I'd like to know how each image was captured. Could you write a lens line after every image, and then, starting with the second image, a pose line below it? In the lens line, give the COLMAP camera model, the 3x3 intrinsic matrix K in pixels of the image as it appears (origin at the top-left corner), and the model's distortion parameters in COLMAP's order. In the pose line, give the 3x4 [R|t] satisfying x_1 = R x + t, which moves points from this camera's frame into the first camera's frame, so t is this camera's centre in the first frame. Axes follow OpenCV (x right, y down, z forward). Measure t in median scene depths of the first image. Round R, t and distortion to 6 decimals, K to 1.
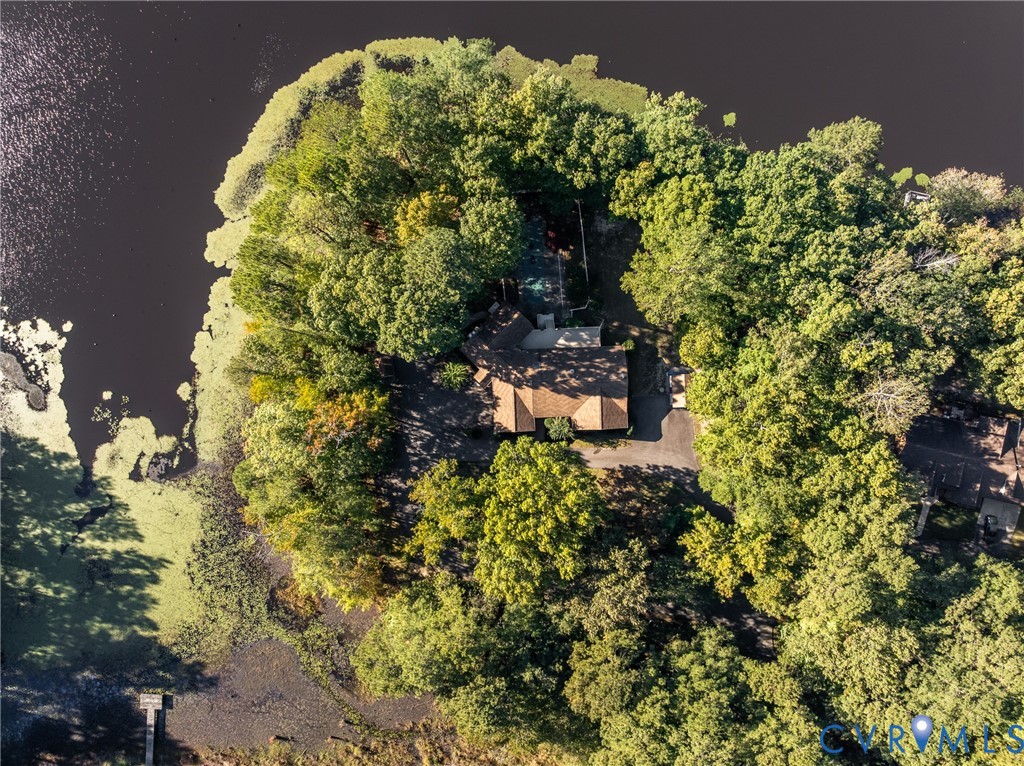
lens RADIAL K [[720.9, 0, 516.6], [0, 720.9, 388.0], [0, 0, 1]] dist [-0.051035, 0.020501]
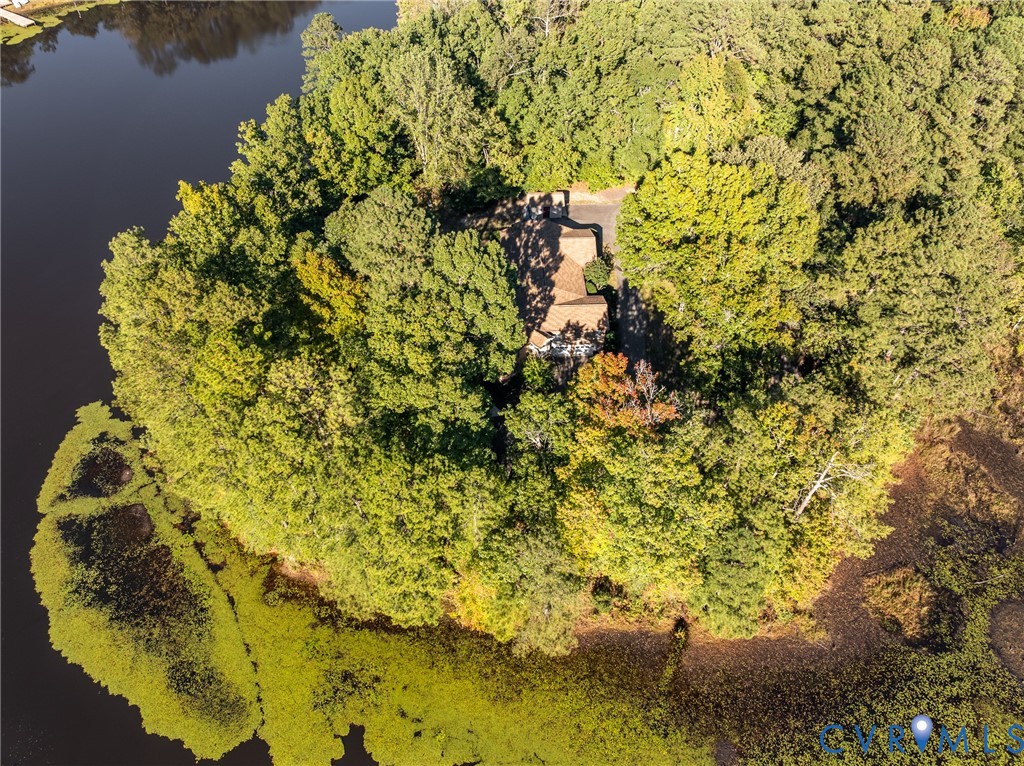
lens RADIAL K [[720.9, 0, 519.7], [0, 720.9, 384.2], [0, 0, 1]] dist [-0.051035, 0.020501]
pose [[-0.013782, -0.749769, 0.661557, -0.575275], [0.999741, 0.001661, 0.022710, -0.053670], [-0.018127, 0.661698, 0.749551, 0.436896]]
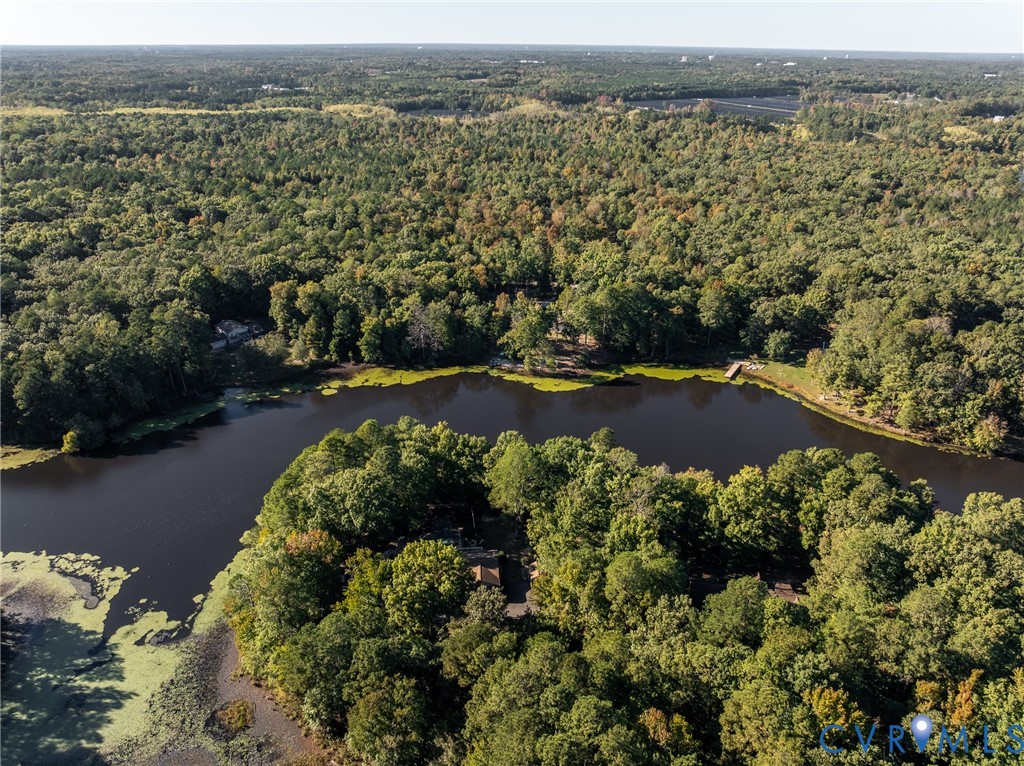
lens RADIAL K [[720.9, 0, 514.2], [0, 720.9, 382.8], [0, 0, 1]] dist [-0.051035, 0.020501]
pose [[0.999073, -0.030636, 0.030229, 0.145963], [0.040464, 0.429300, -0.902255, 1.166488], [0.014664, 0.902642, 0.430142, -0.003496]]
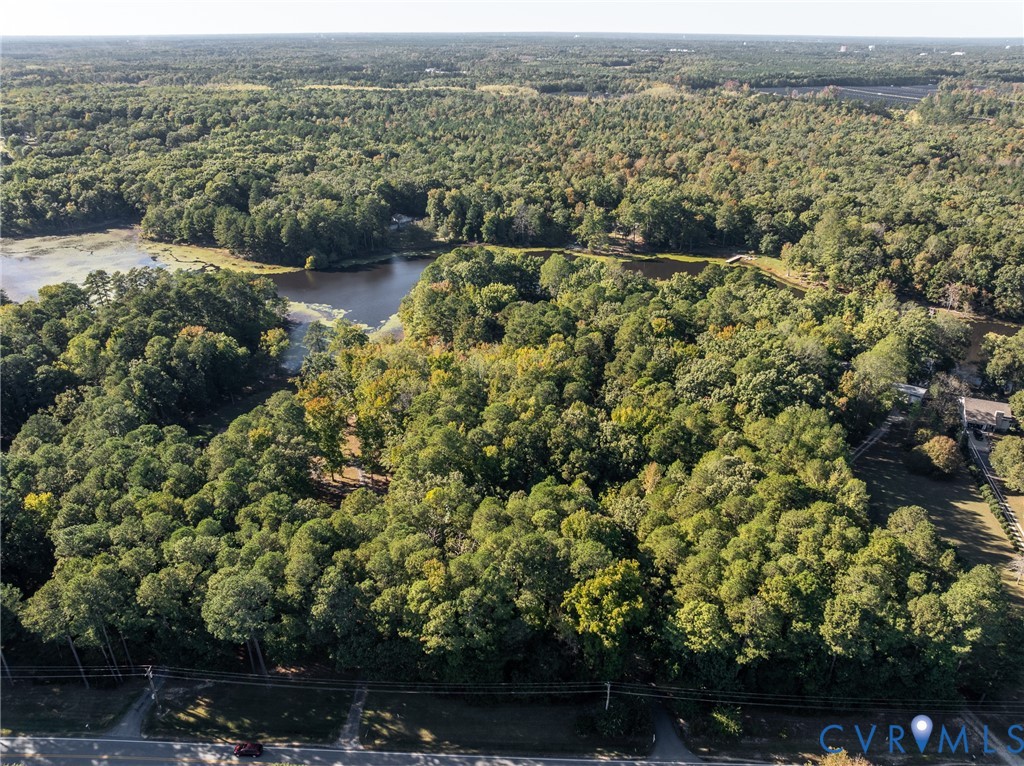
lens RADIAL K [[720.9, 0, 514.7], [0, 720.9, 389.0], [0, 0, 1]] dist [-0.051035, 0.020501]
pose [[0.987160, 0.053781, -0.150411, 0.477784], [-0.158591, 0.442531, -0.882618, 2.537445], [0.019094, 0.895139, 0.445378, 0.007490]]
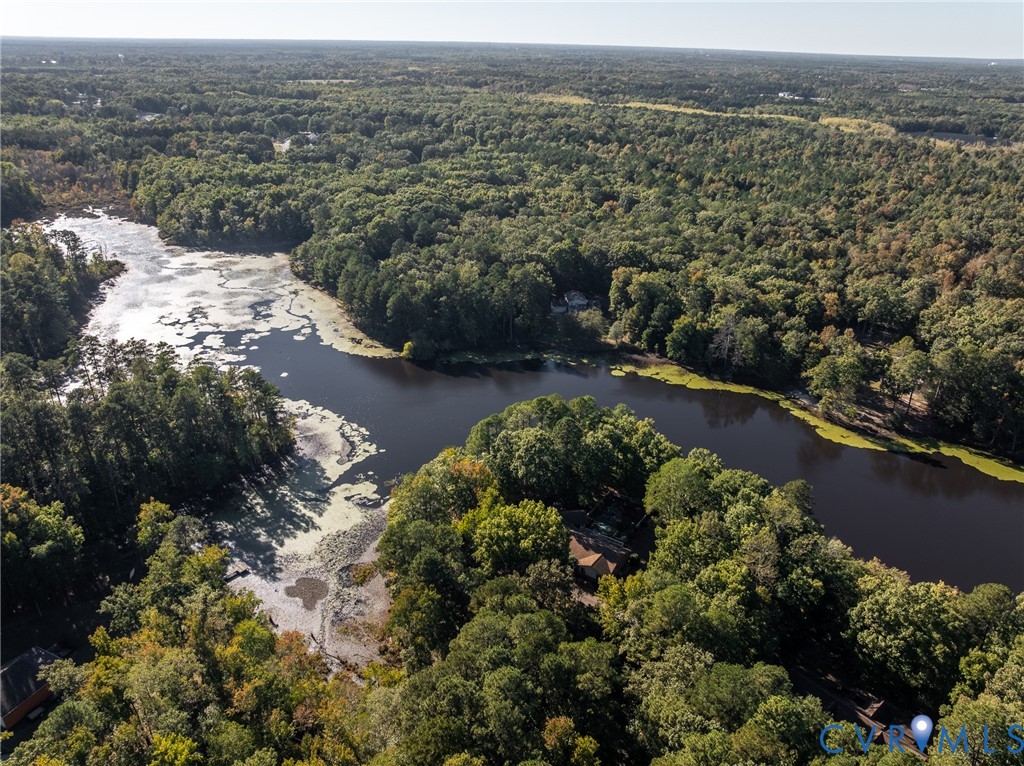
lens RADIAL K [[720.9, 0, 517.2], [0, 720.9, 382.6], [0, 0, 1]] dist [-0.051035, 0.020501]
pose [[0.803904, 0.253151, -0.538194, 0.679562], [-0.594733, 0.333759, -0.731367, 1.083747], [-0.005519, 0.908031, 0.418867, 0.009458]]
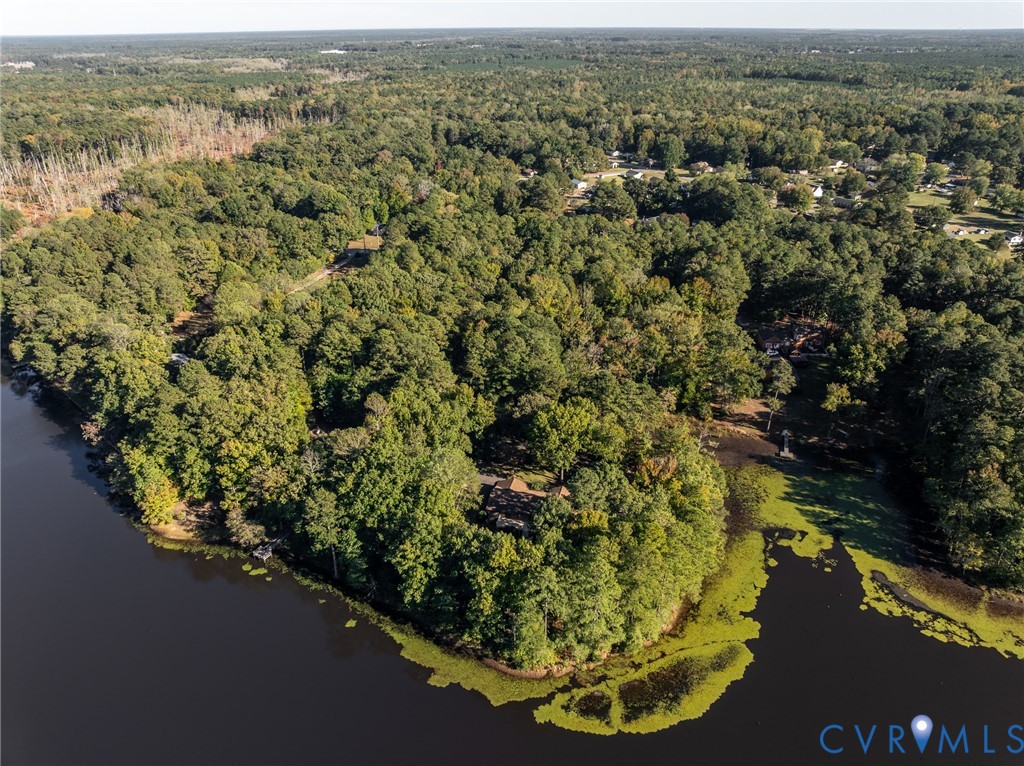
lens RADIAL K [[720.9, 0, 515.1], [0, 720.9, 373.3], [0, 0, 1]] dist [-0.051035, 0.020501]
pose [[-0.962066, -0.132330, 0.238576, -0.257214], [0.272465, -0.421566, 0.864896, -1.291384], [-0.013876, 0.897090, 0.441630, -0.004663]]
